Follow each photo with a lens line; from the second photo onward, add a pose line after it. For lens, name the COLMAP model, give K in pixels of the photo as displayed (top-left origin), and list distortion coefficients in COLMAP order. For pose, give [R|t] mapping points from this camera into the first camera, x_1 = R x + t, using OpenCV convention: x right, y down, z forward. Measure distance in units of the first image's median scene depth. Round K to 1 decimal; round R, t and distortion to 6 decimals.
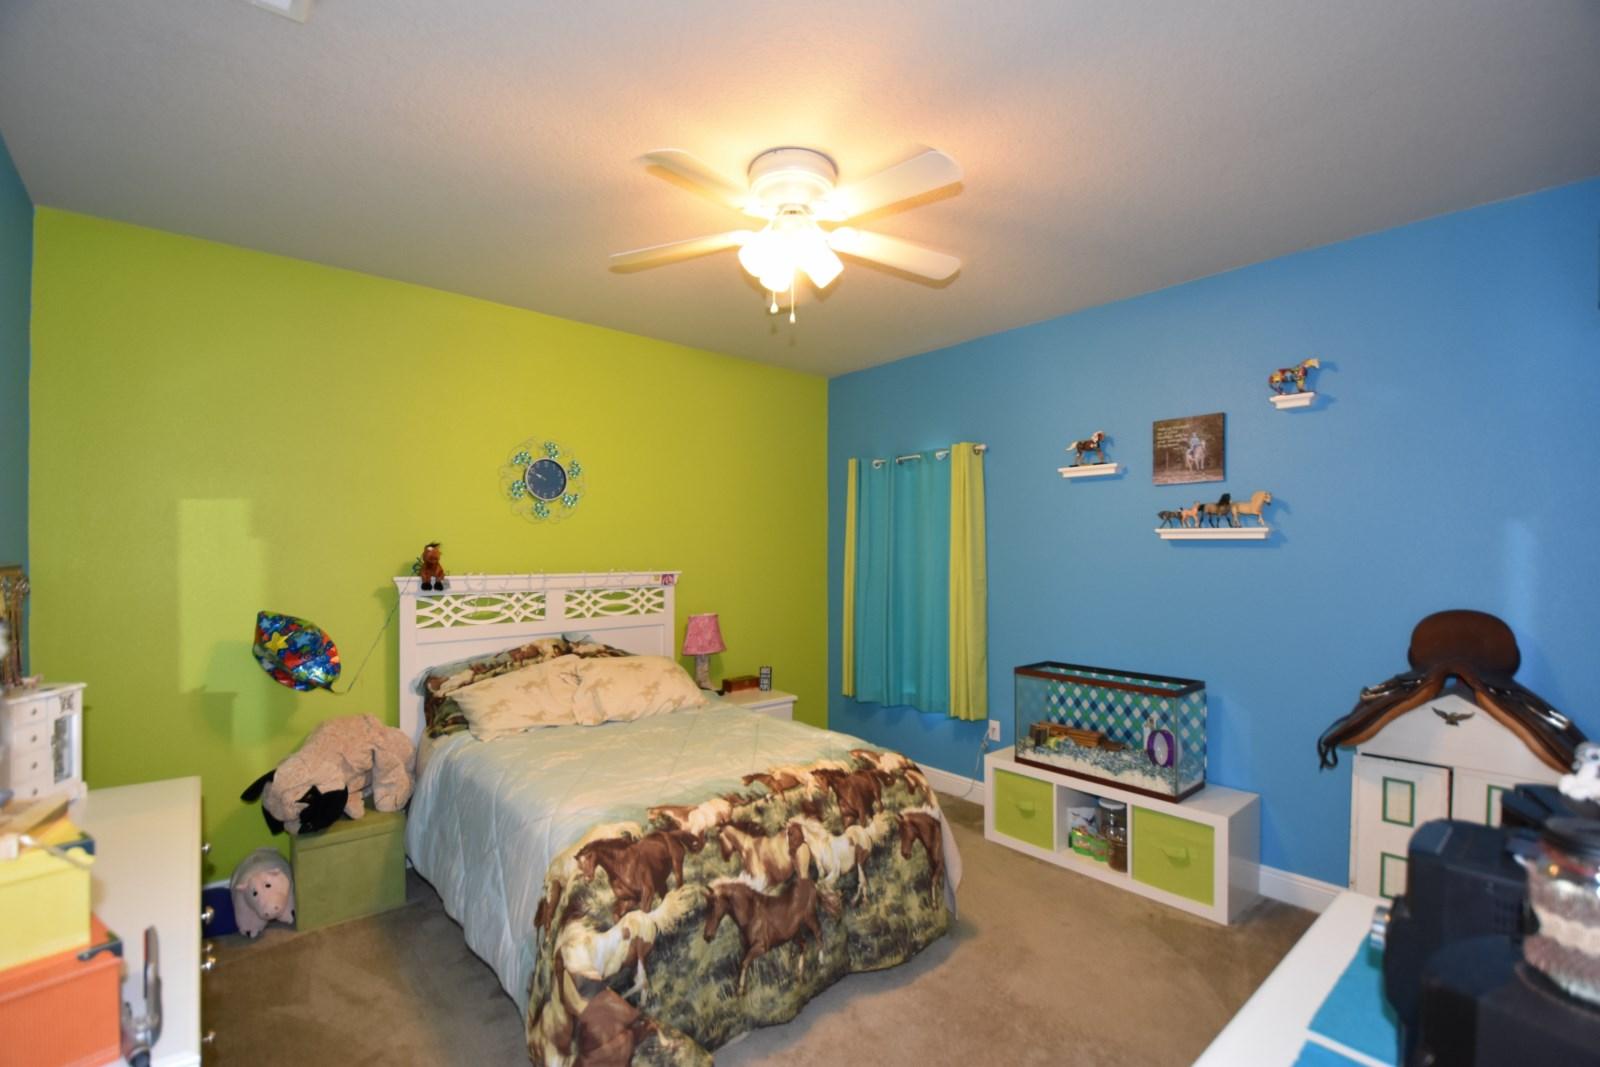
lens RADIAL K [[701.2, 0, 802.0], [0, 701.2, 541.2], [0, 0, 1]] dist [-0.005575, -0.000931]
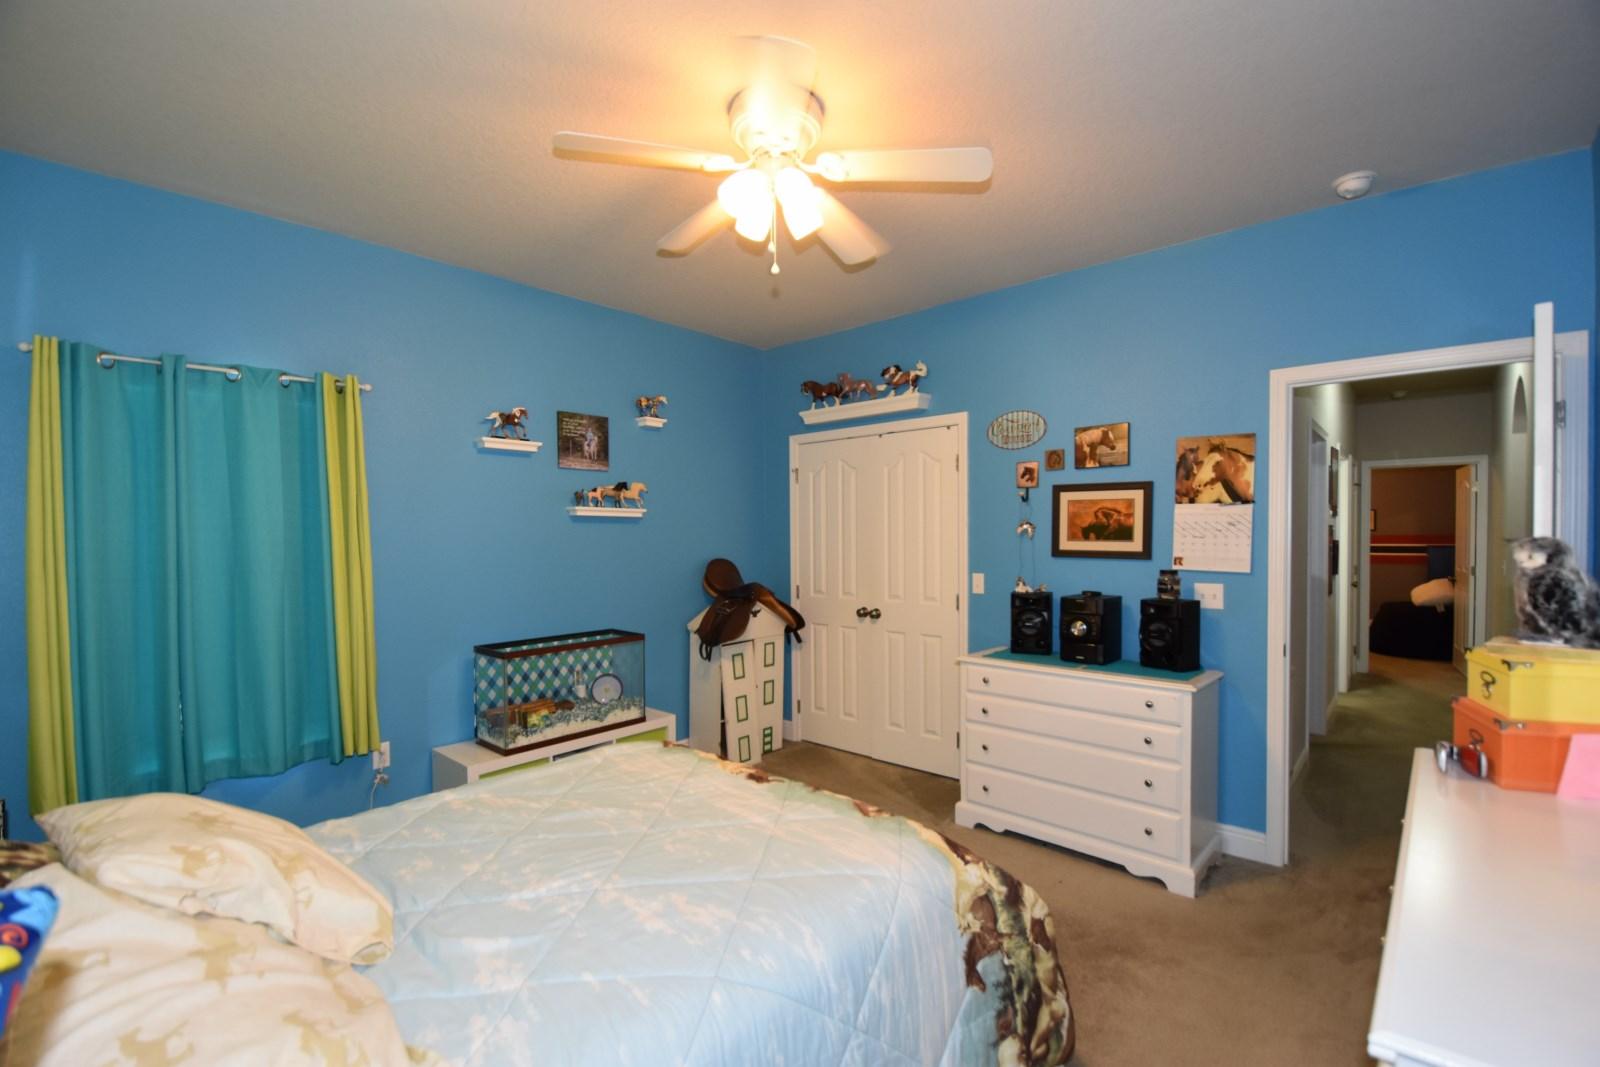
lens RADIAL K [[701.2, 0, 801.6], [0, 701.2, 544.3], [0, 0, 1]] dist [-0.005575, -0.000931]
pose [[-0.131889, -0.013851, 0.991168, -0.689696], [-0.003485, 0.999903, 0.013509, 0.027870], [-0.991258, -0.001672, -0.131924, 0.790808]]
